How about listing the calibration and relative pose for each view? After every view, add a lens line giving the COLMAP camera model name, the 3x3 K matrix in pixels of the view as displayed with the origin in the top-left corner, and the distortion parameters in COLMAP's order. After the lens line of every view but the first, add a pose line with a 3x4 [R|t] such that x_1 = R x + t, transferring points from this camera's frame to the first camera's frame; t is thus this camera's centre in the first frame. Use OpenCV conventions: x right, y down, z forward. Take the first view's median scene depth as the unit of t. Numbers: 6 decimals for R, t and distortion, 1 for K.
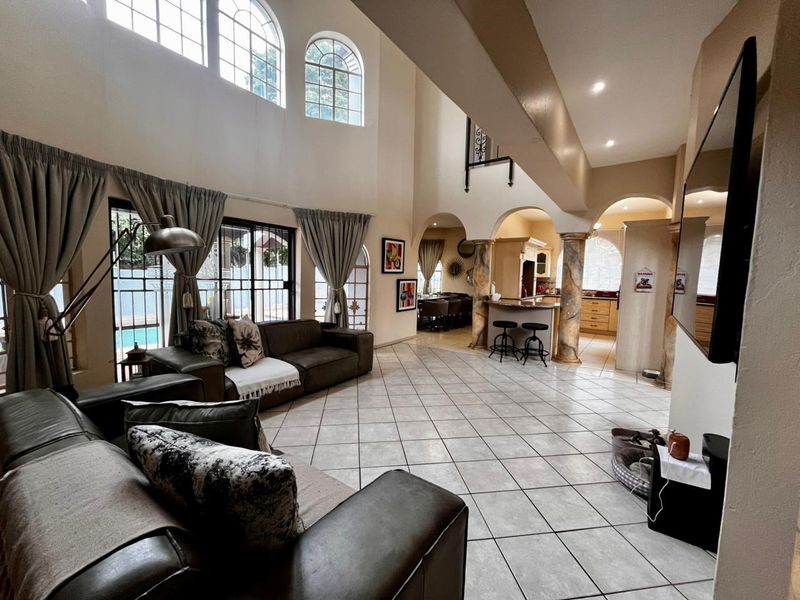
lens RADIAL K [[324.5, 0, 401.6], [0, 324.5, 300.3], [0, 0, 1]] dist [-0.000966, -0.000699]
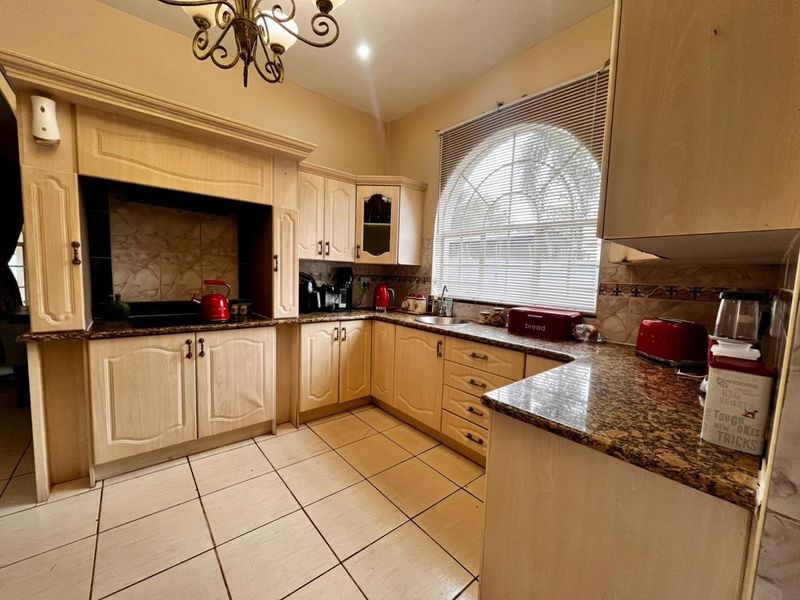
lens RADIAL K [[324.5, 0, 399.3], [0, 324.5, 301.2], [0, 0, 1]] dist [-0.000966, -0.000699]
pose [[0.968906, 0.031772, -0.245380, 0.612986], [-0.029720, 0.999485, 0.012062, -0.039406], [0.245637, -0.004395, 0.969352, 0.748391]]
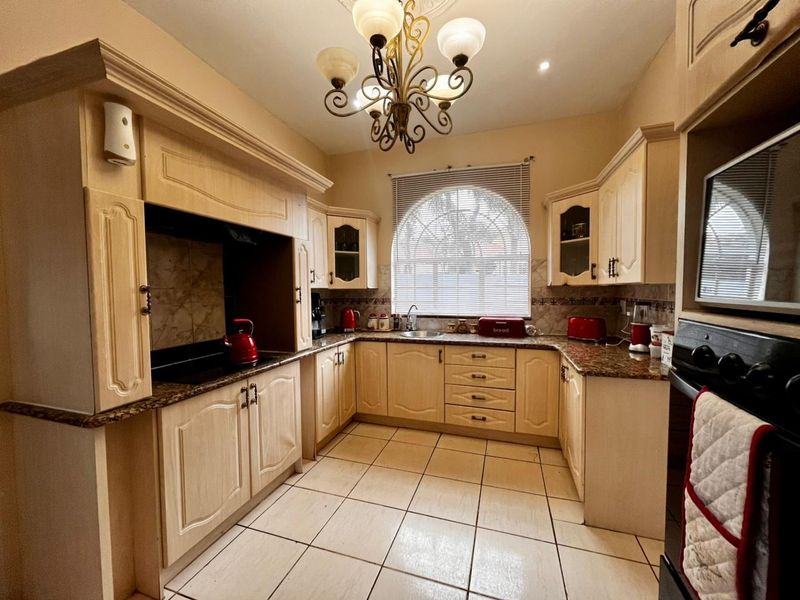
lens RADIAL K [[324.5, 0, 397.9], [0, 324.5, 301.1], [0, 0, 1]] dist [-0.000966, -0.000699]
pose [[0.953421, -0.043694, 0.298463, 0.418630], [0.051877, 0.998462, -0.019545, -0.052213], [-0.297150, 0.034118, 0.954221, 0.700946]]
